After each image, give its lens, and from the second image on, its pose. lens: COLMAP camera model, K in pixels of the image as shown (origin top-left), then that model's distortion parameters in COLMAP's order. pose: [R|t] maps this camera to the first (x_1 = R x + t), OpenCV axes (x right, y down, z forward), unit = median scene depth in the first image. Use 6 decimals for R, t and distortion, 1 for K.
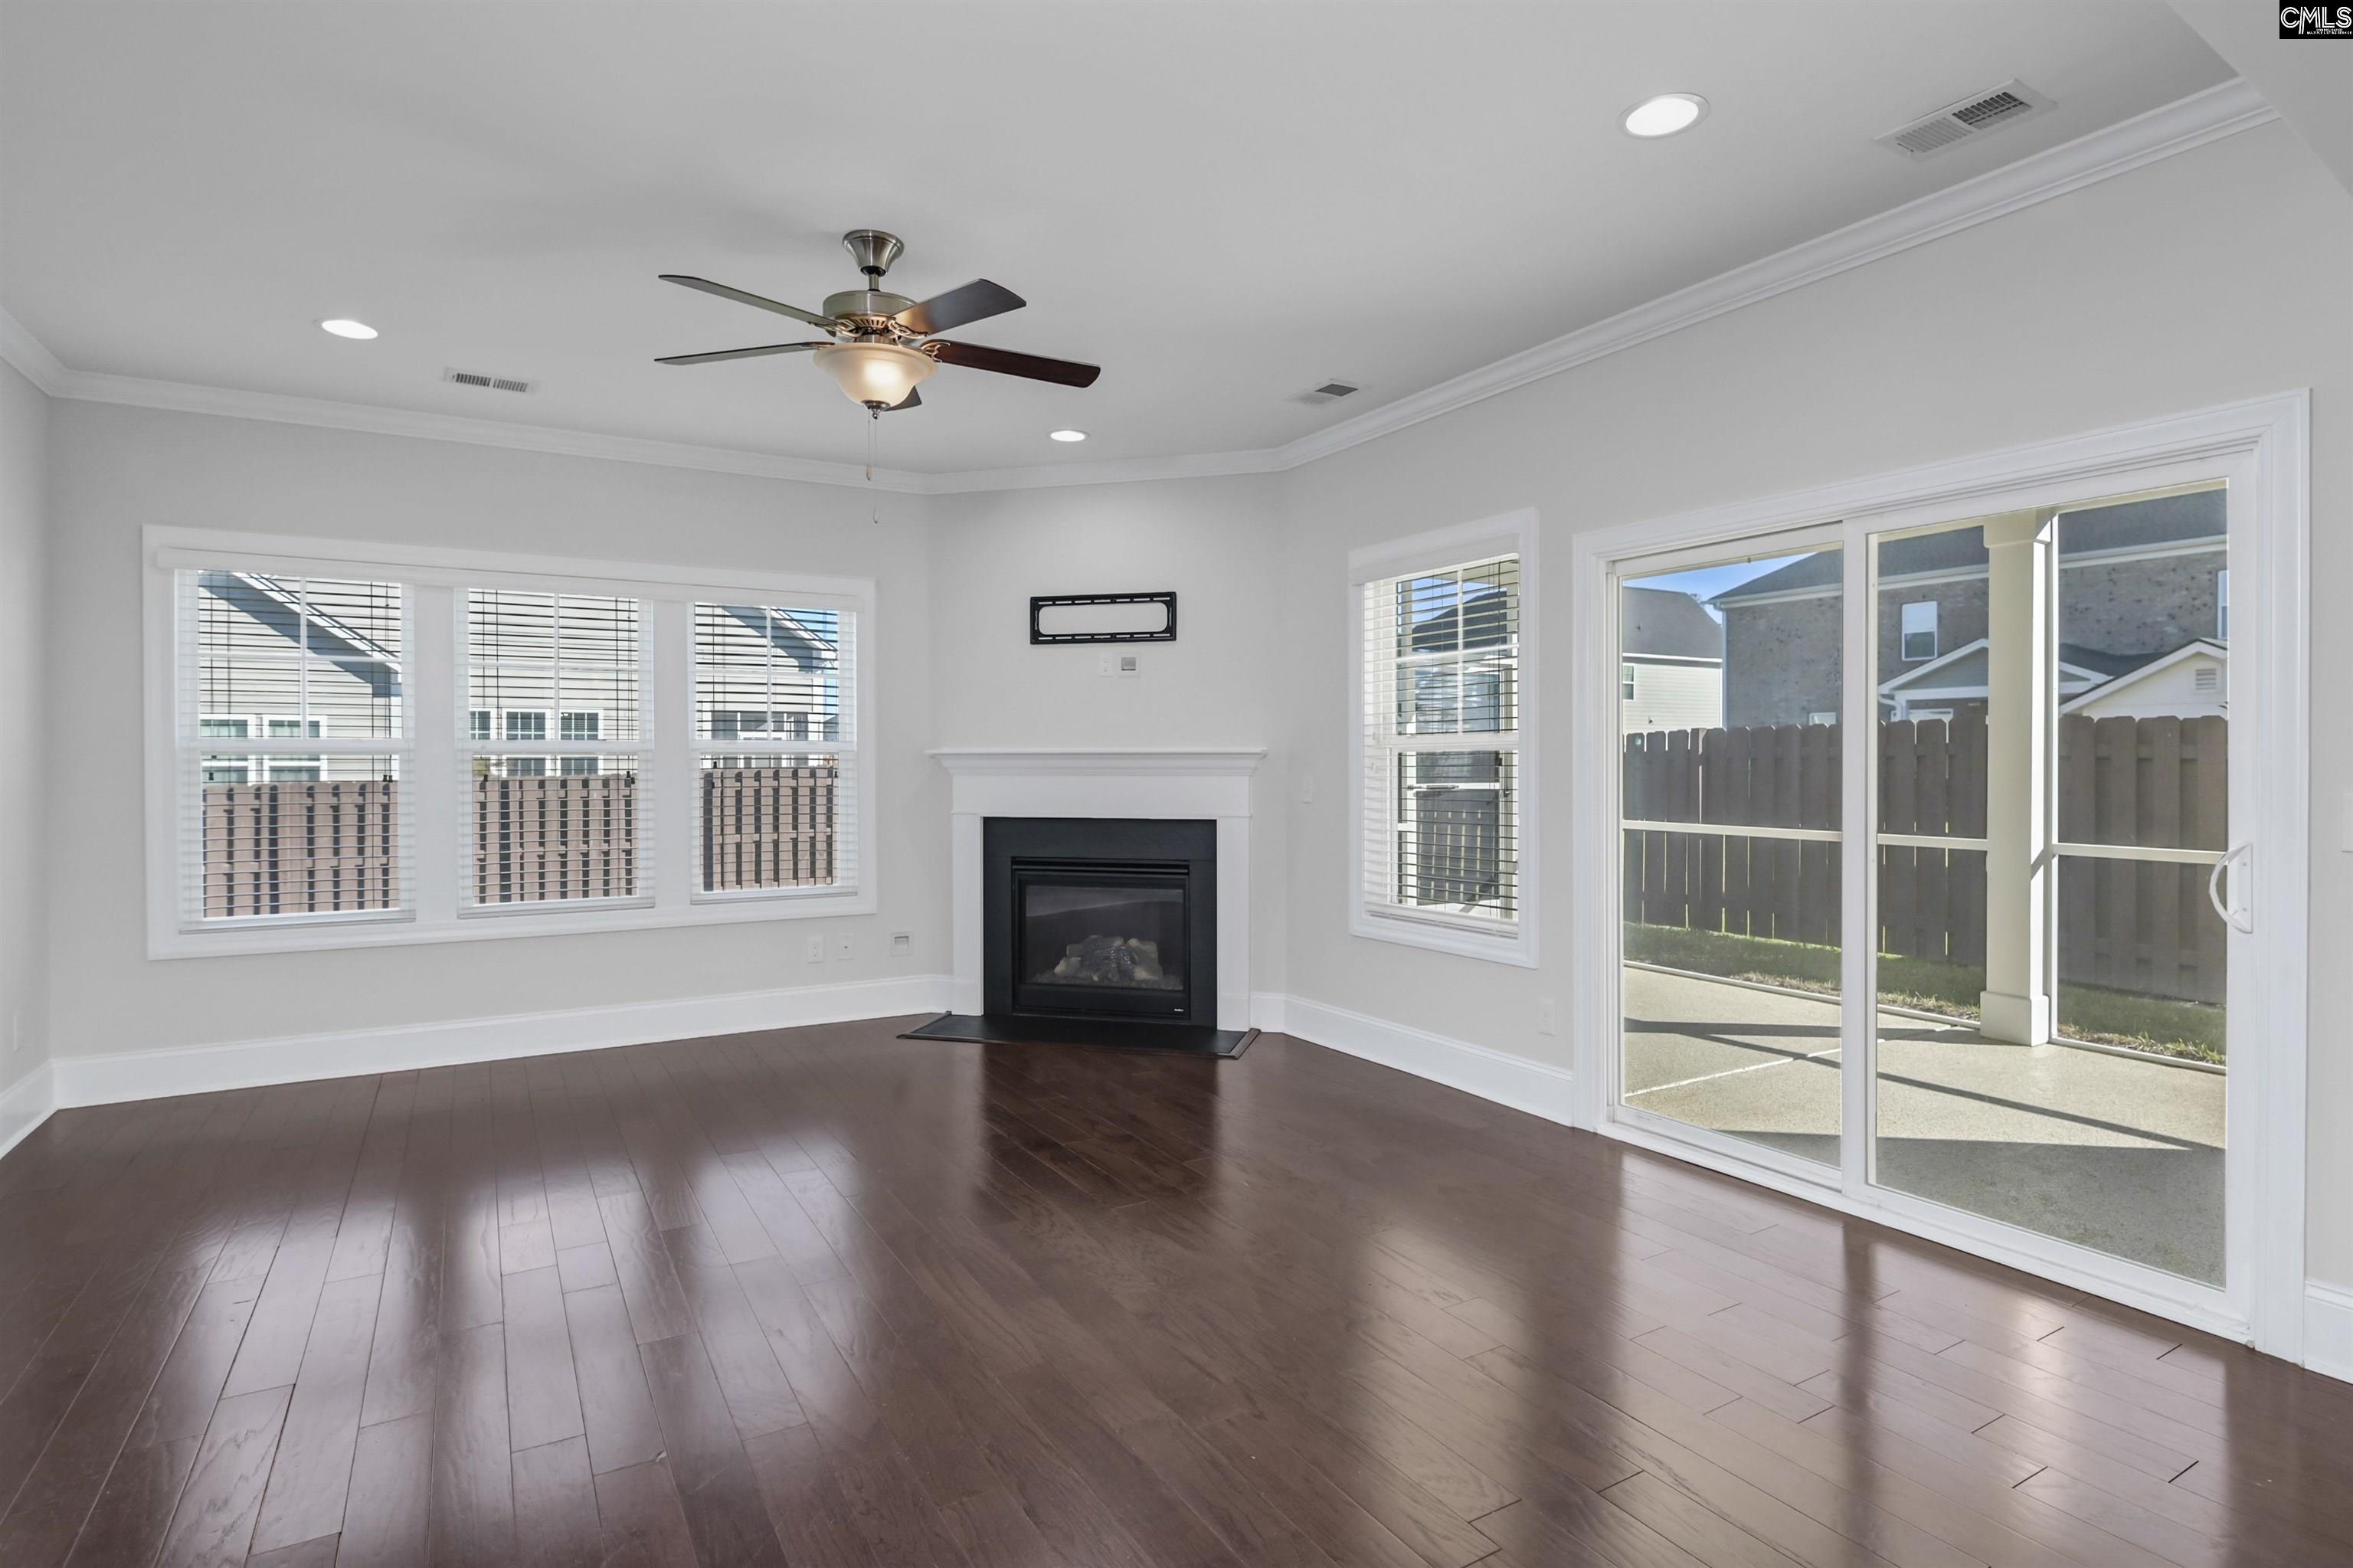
lens RADIAL K [[1201.7, 0, 1169.4], [0, 1201.7, 792.0], [0, 0, 1]] dist [-0.014415, -0.002384]
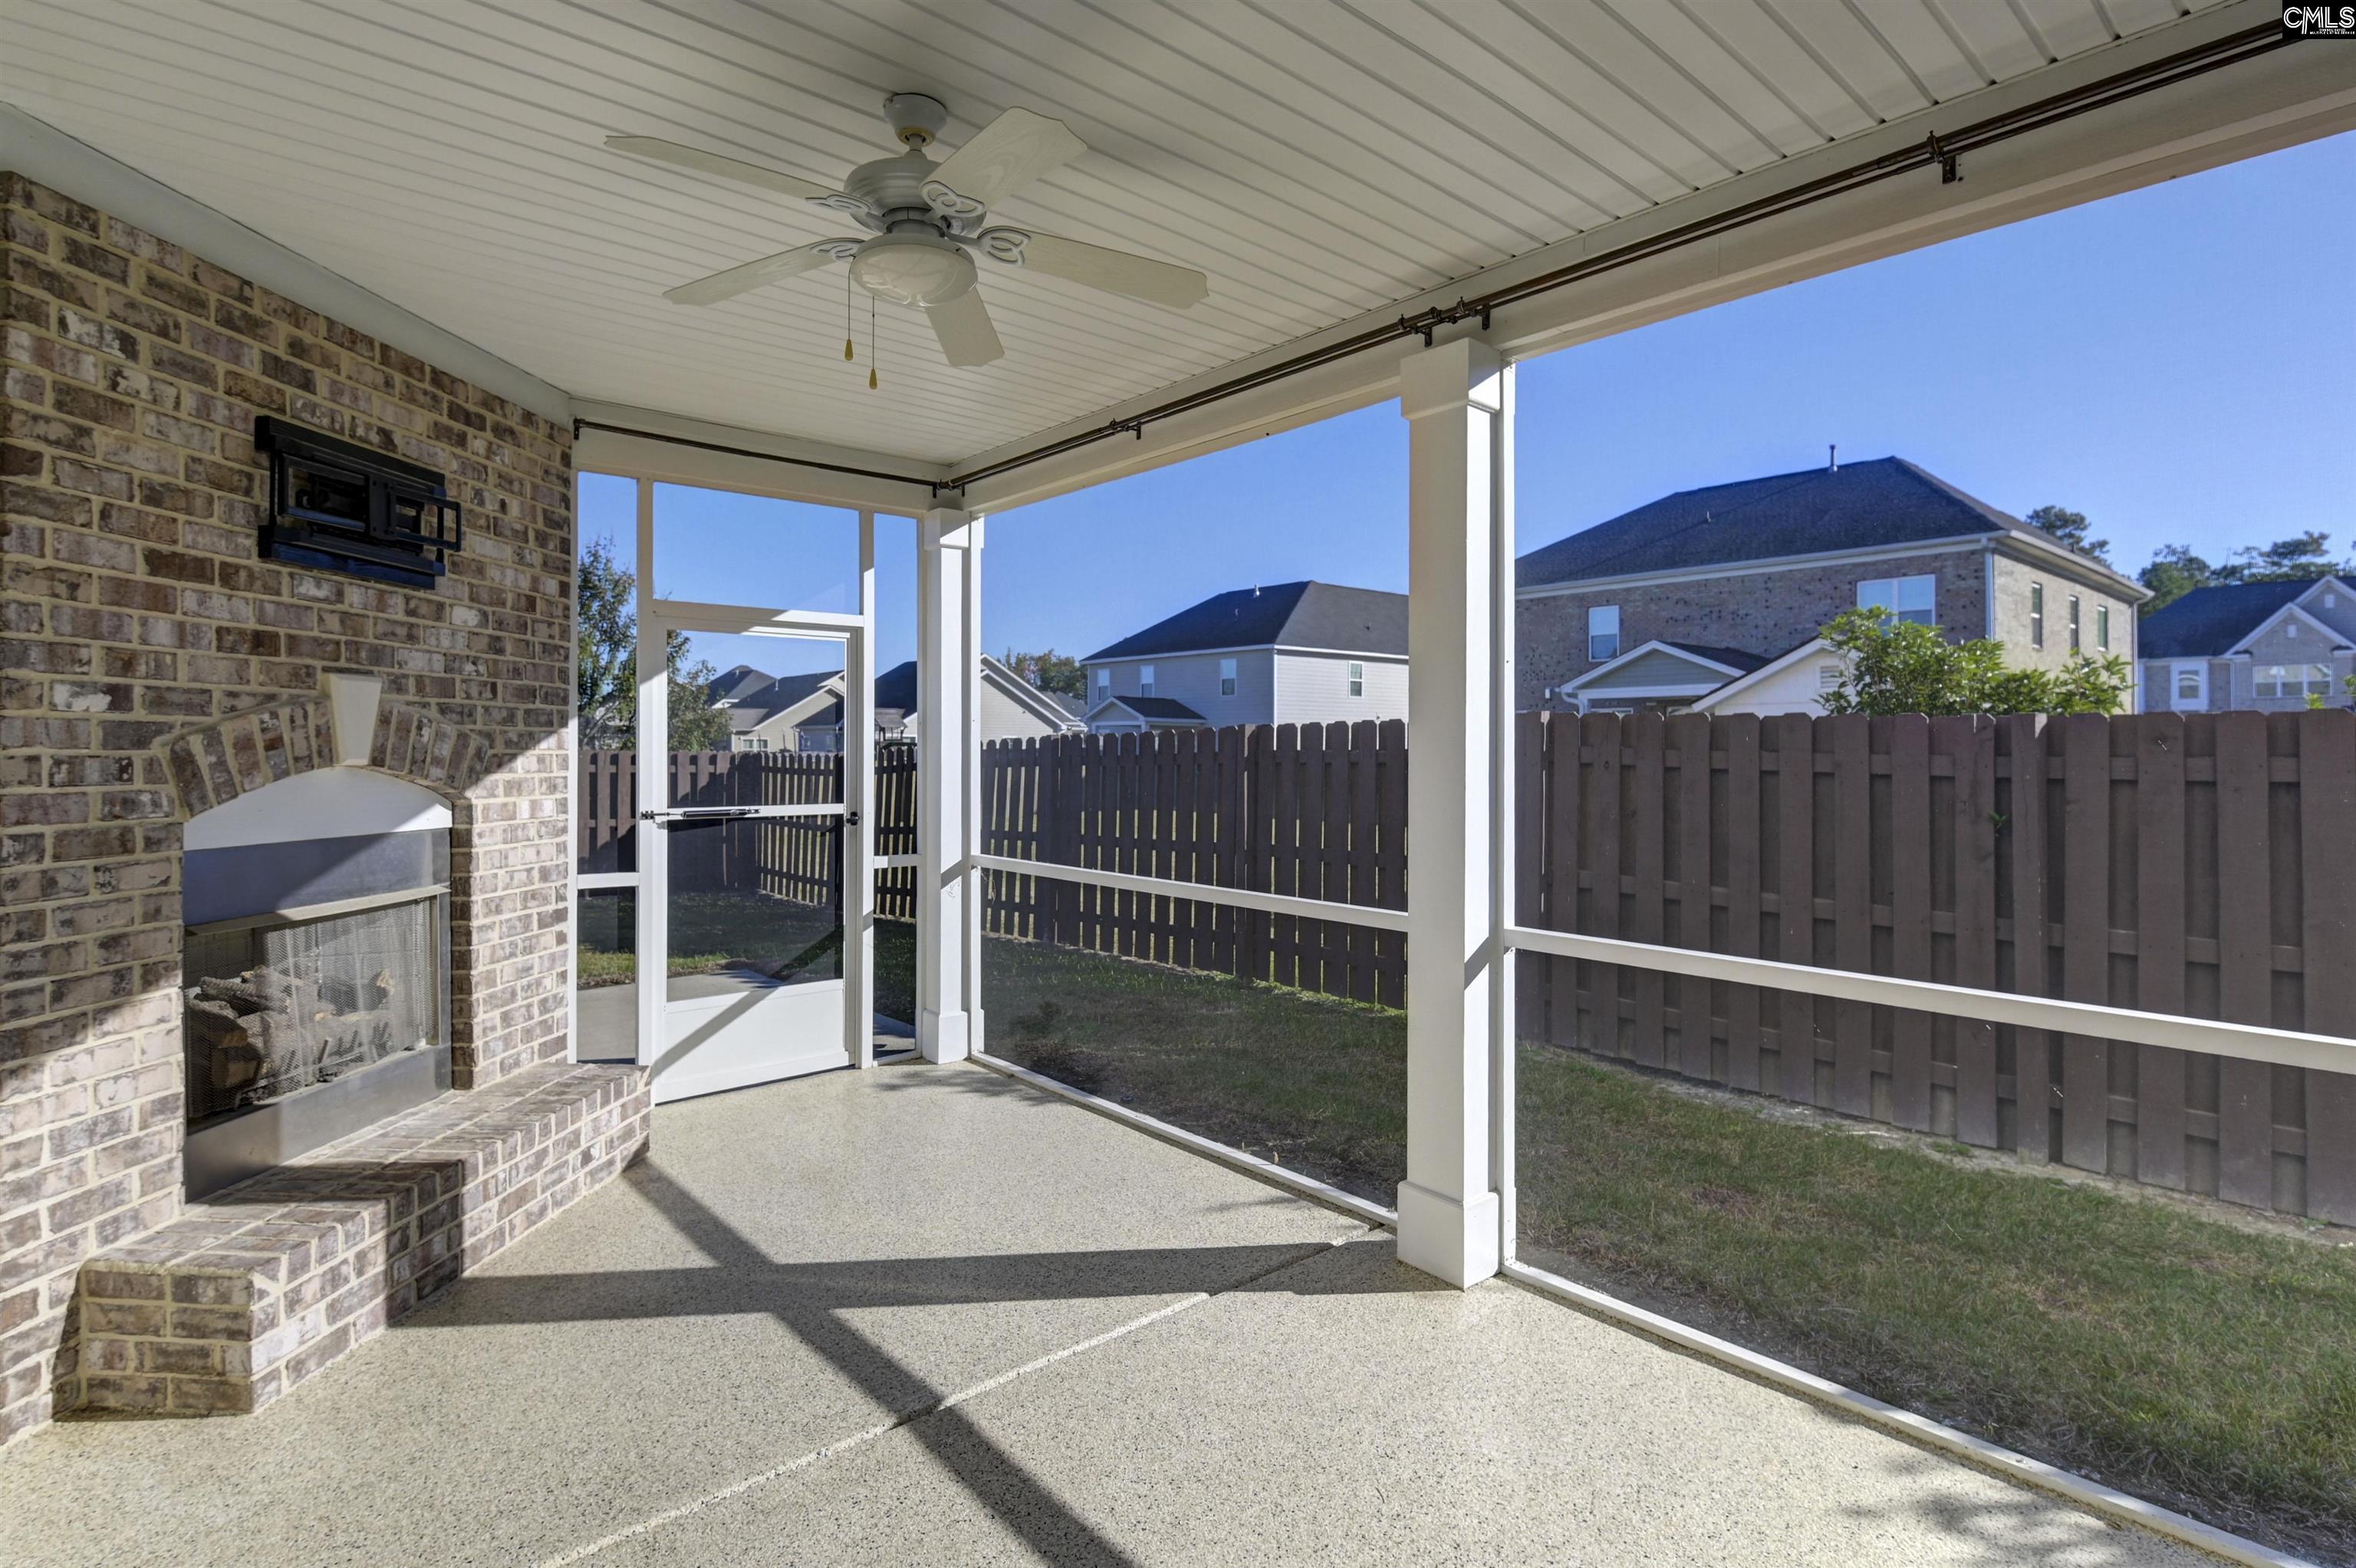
lens RADIAL K [[1167.1, 0, 1177.1], [0, 1167.1, 760.7], [0, 0, 1]] dist [-0.000938, -0.001222]
pose [[0.982287, 0.002059, 0.187369, 0.354255], [0.001613, 0.999810, -0.019445, -0.019719], [-0.187374, 0.019403, 0.982097, 0.348032]]
